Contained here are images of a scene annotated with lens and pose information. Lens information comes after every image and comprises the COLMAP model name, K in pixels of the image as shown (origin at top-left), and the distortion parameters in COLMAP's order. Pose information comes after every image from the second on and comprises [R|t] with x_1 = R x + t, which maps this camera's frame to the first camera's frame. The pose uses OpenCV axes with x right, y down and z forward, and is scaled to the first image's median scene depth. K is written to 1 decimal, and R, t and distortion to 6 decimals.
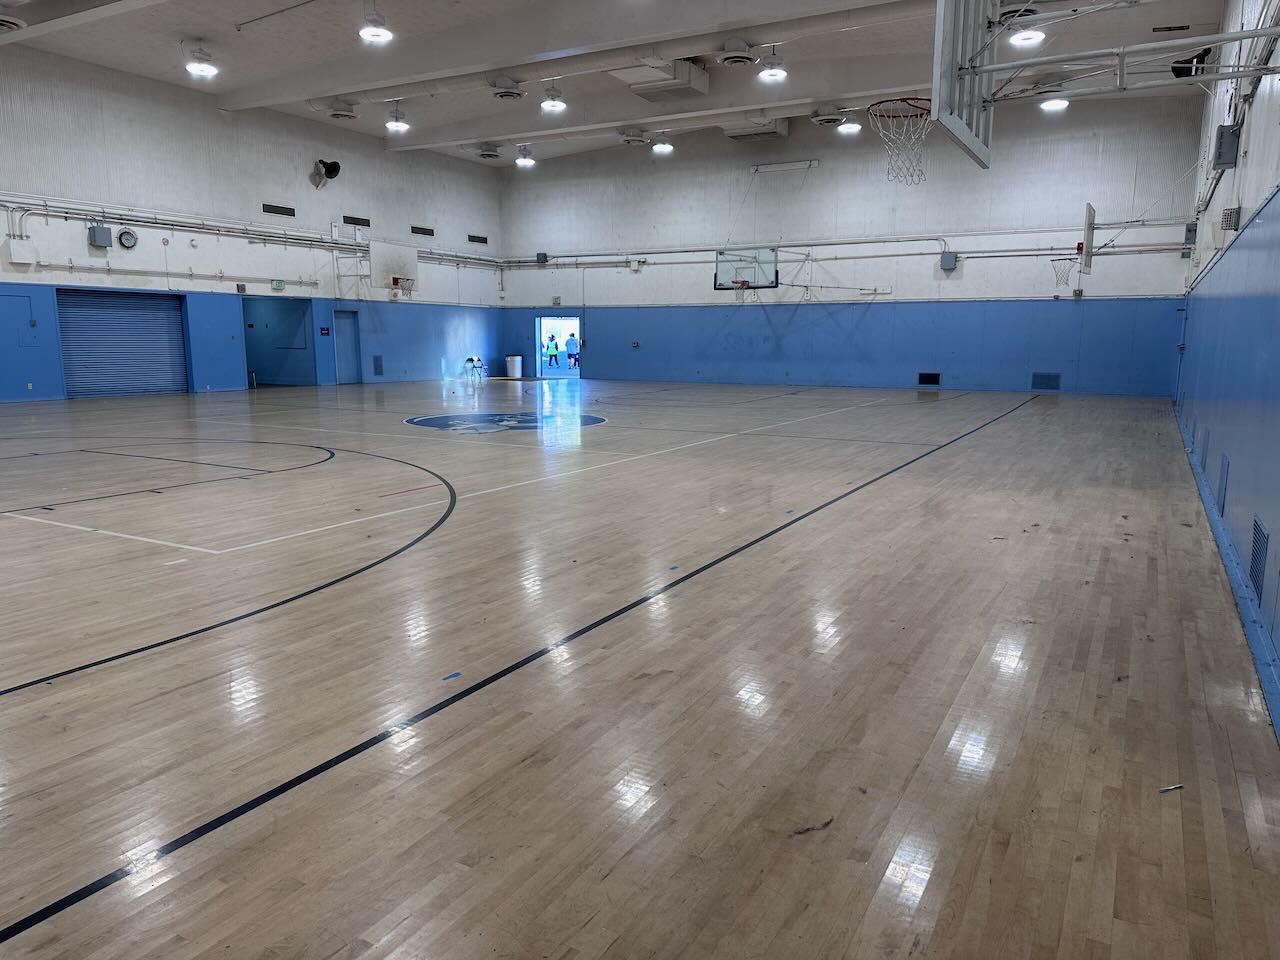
lens RADIAL K [[907.1, 0, 632.7], [0, 907.1, 496.1], [0, 0, 1]] dist [0.125208, -0.175740]
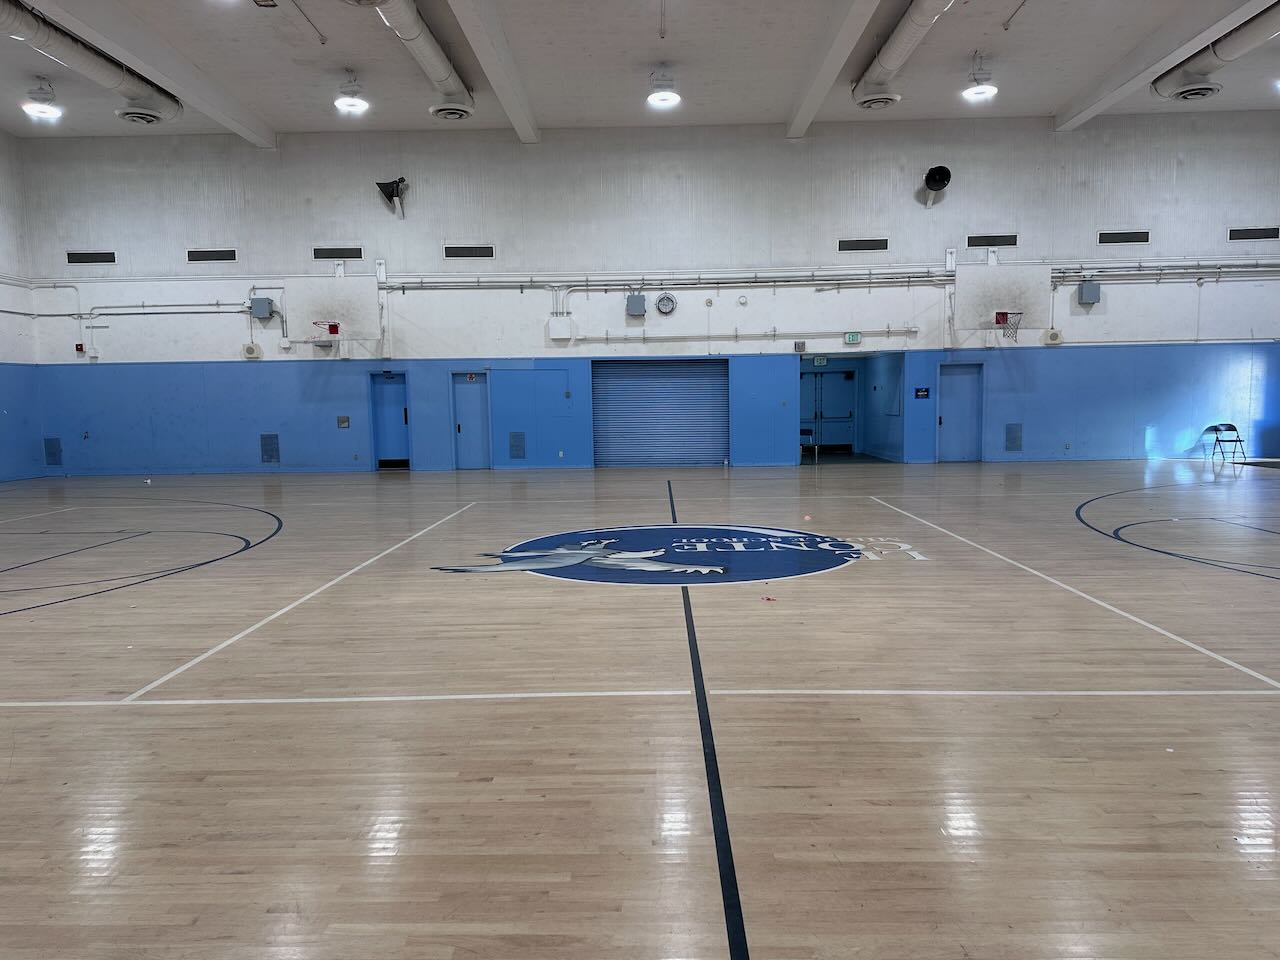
lens RADIAL K [[907.1, 0, 632.7], [0, 907.1, 496.1], [0, 0, 1]] dist [0.125208, -0.175740]
pose [[0.475454, 0.081834, -0.875926, 0.228121], [-0.132993, 0.990907, 0.020387, -0.079486], [0.869630, 0.106799, 0.482014, 0.443473]]
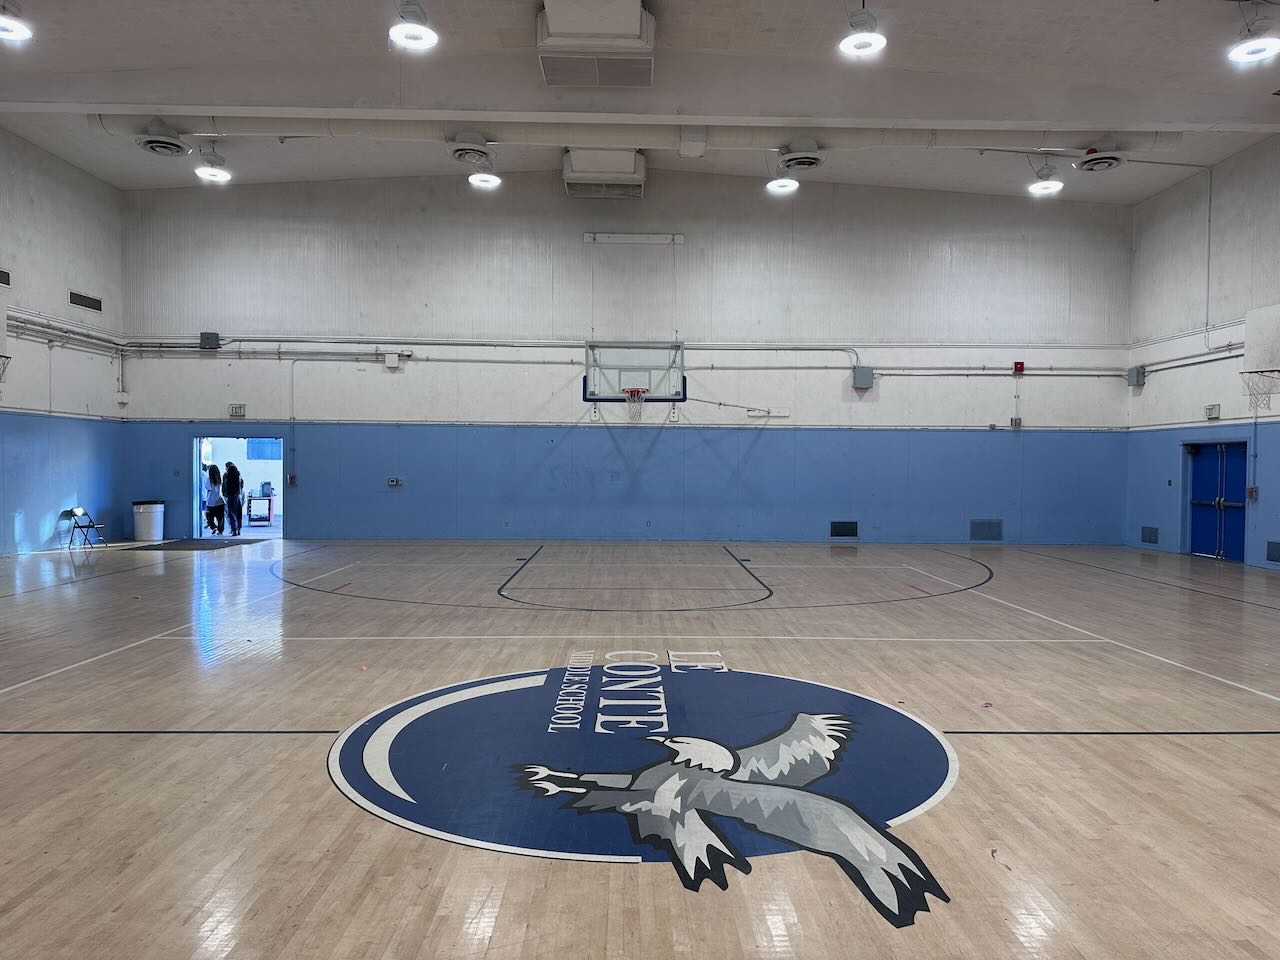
lens RADIAL K [[893.6, 0, 640.0], [0, 893.6, 480.0], [0, 0, 1]] dist [0.135739, -0.206852]
pose [[0.862188, -0.007142, 0.506538, -0.194264], [0.084333, 0.987972, -0.129615, -0.086068], [-0.499520, 0.154470, 0.852420, 0.451367]]
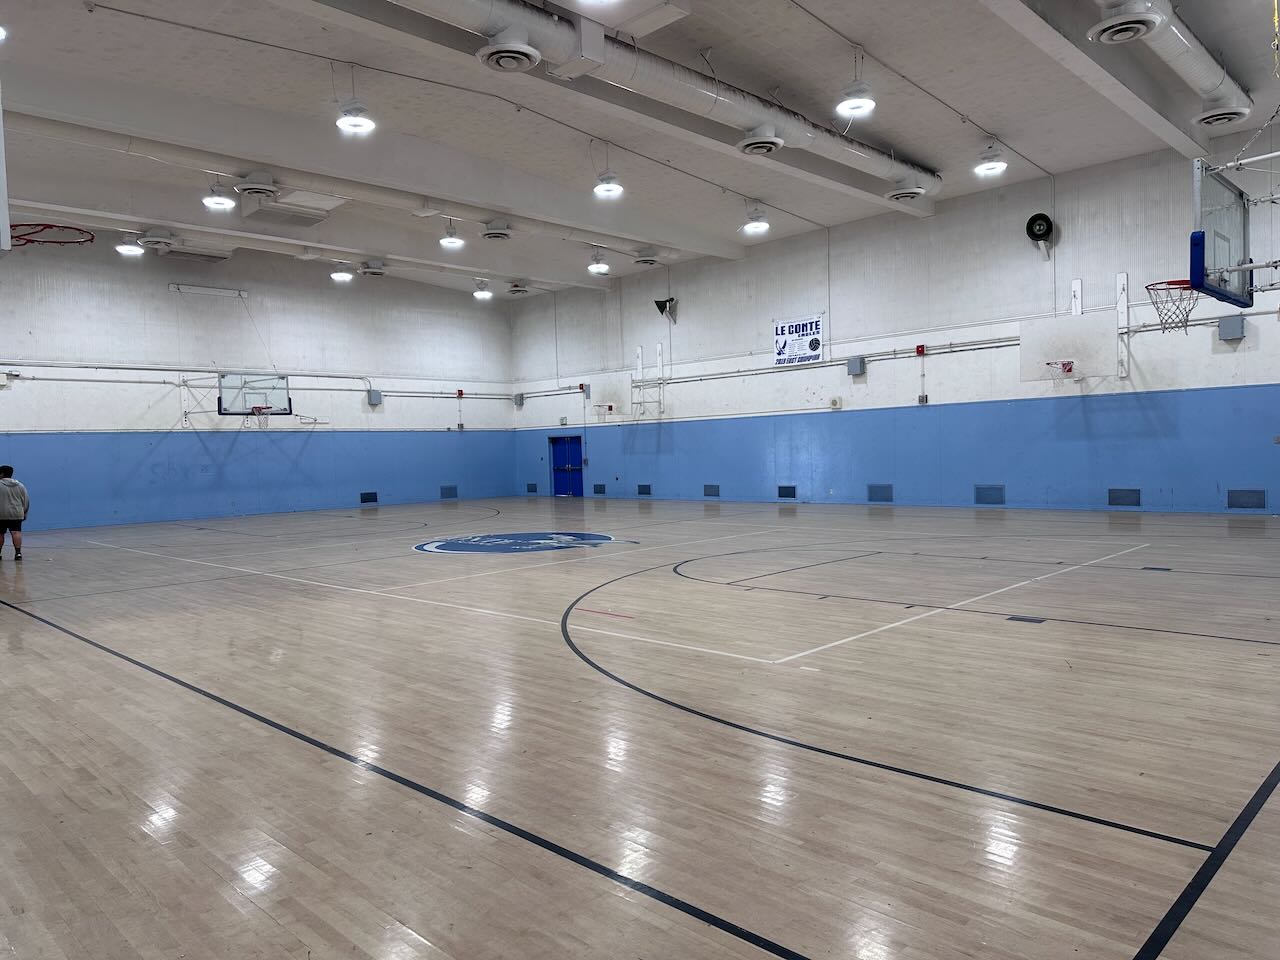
lens RADIAL K [[893.6, 0, 640.0], [0, 893.6, 480.0], [0, 0, 1]] dist [0.135739, -0.206852]
pose [[0.264760, -0.048028, 0.963118, -0.661866], [0.197722, 0.980243, -0.005471, -0.076561], [-0.943826, 0.191878, 0.269025, 0.380892]]
